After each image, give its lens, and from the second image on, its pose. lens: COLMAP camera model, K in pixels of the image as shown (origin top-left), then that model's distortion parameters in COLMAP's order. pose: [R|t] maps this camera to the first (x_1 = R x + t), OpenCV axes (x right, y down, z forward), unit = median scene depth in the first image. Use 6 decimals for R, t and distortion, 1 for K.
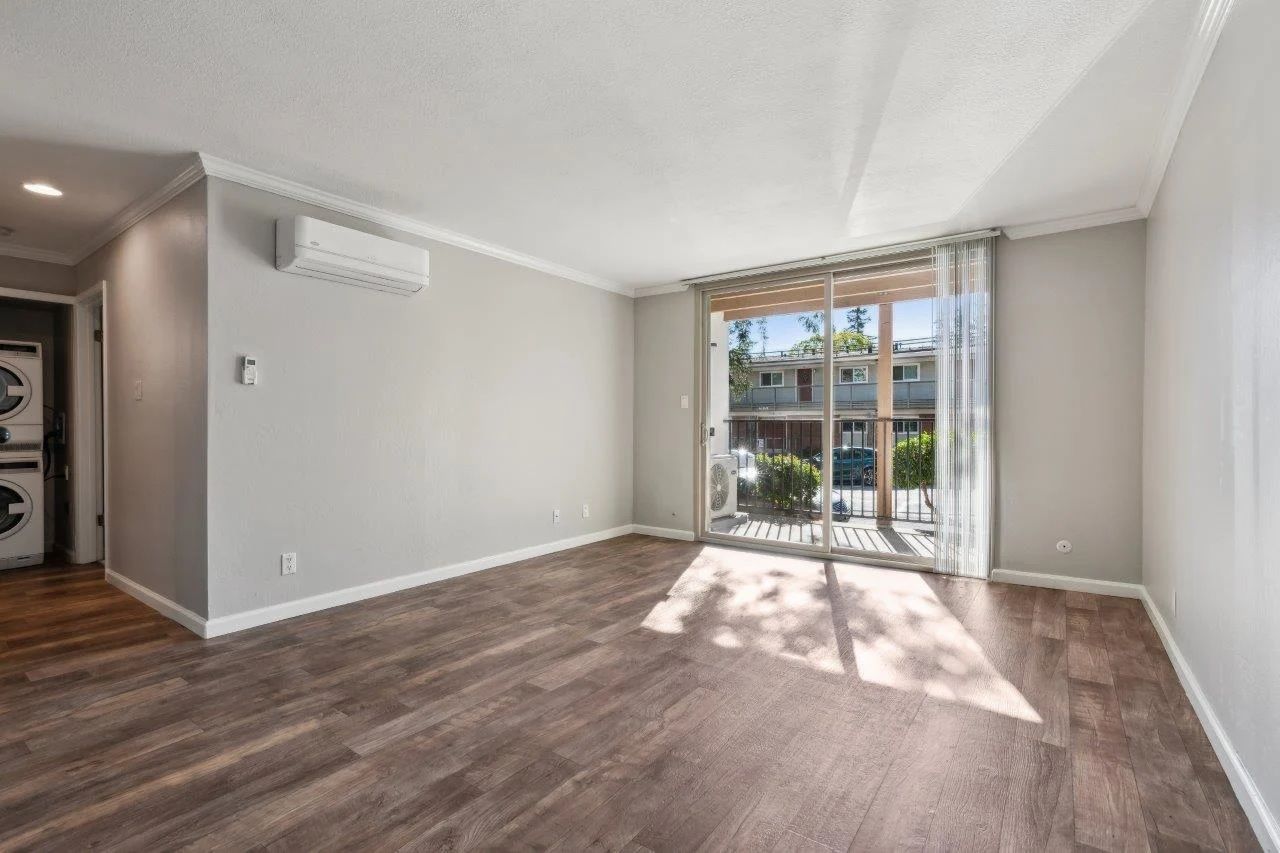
lens RADIAL K [[578.4, 0, 642.6], [0, 578.4, 419.8], [0, 0, 1]] dist [-0.011200, 0.002714]
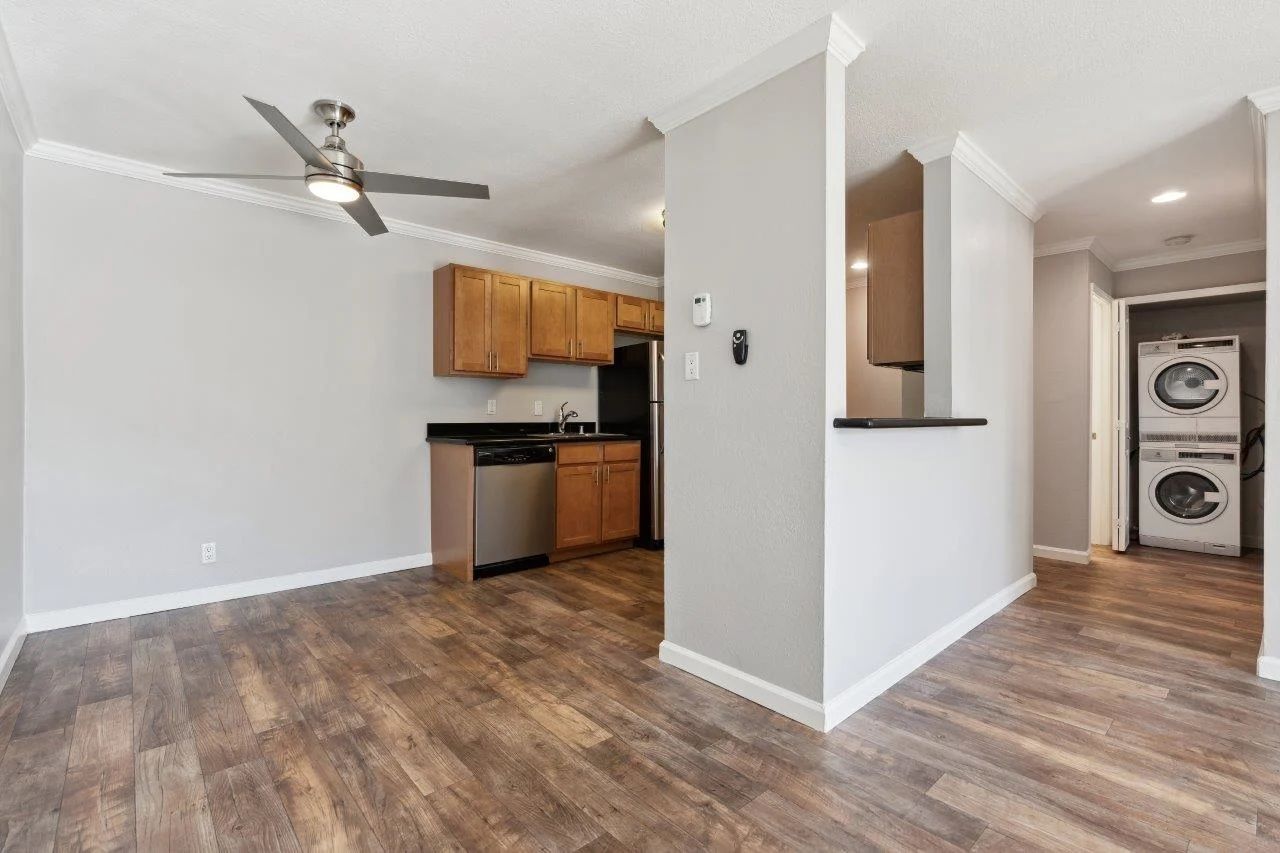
lens RADIAL K [[578.4, 0, 650.2], [0, 578.4, 432.0], [0, 0, 1]] dist [-0.011200, 0.002714]
pose [[-0.203869, 0.027354, -0.978616, 0.331236], [0.006702, 0.999625, 0.026545, 0.001297], [0.978975, -0.001147, -0.203976, 0.454134]]
